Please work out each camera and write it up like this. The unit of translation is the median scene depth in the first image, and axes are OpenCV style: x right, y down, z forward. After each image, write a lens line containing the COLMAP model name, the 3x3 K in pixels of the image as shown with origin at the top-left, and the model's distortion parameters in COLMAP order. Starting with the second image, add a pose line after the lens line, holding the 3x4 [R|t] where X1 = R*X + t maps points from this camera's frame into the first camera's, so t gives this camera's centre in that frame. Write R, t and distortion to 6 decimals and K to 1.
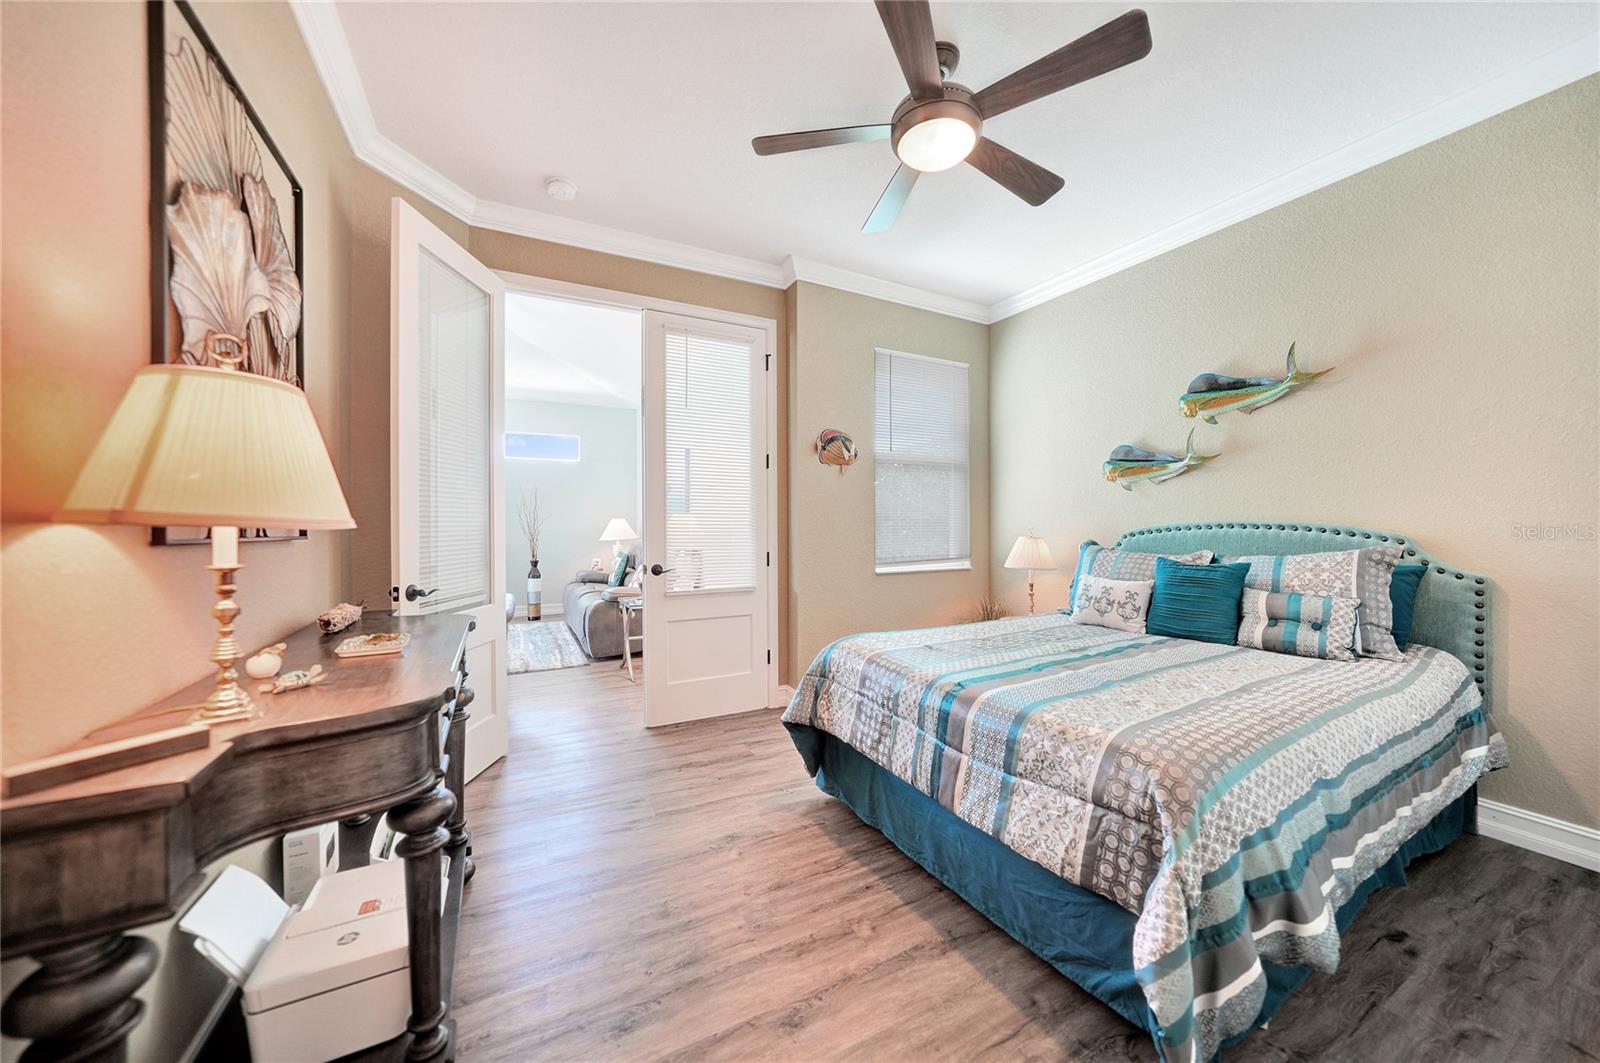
lens RADIAL K [[559.0, 0, 800.9], [0, 559.0, 528.2], [0, 0, 1]] dist [-0.031211, 0.008369]
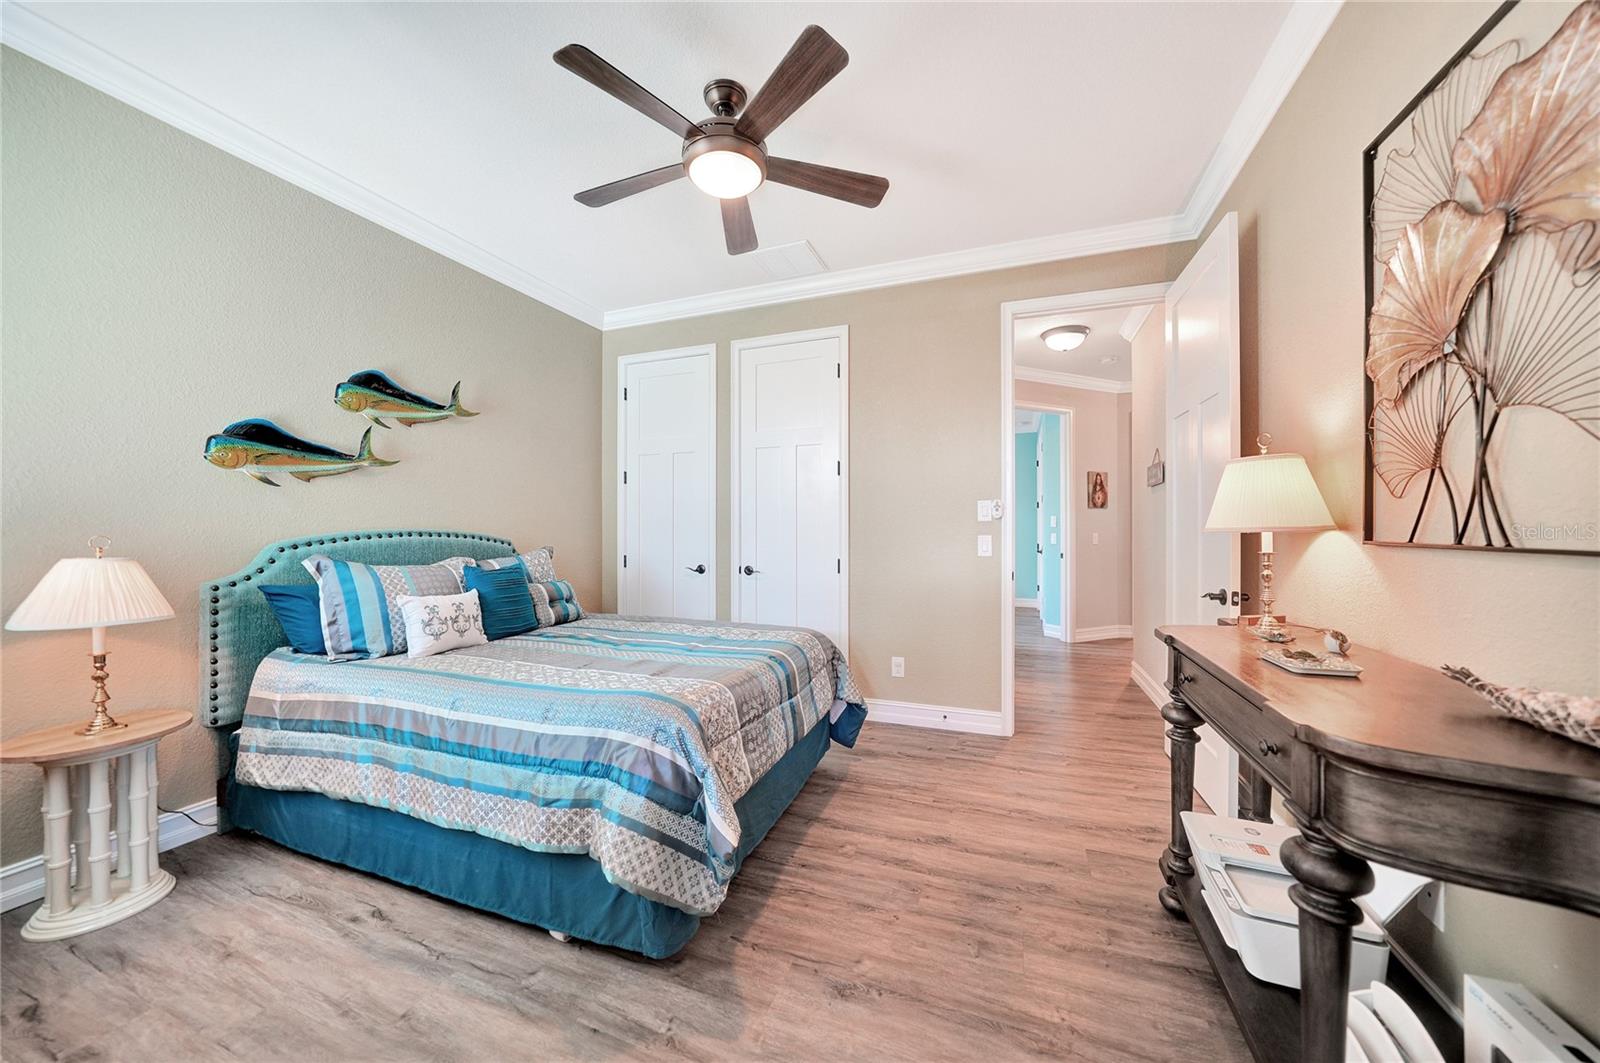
lens RADIAL K [[567.2, 0, 800.0], [0, 567.2, 531.5], [0, 0, 1]] dist [-0.029342, 0.007062]
pose [[-0.662427, 0.000942, 0.749126, -0.633112], [0.007565, 0.999957, 0.005431, -0.010849], [-0.749089, 0.009265, -0.662405, 1.561696]]
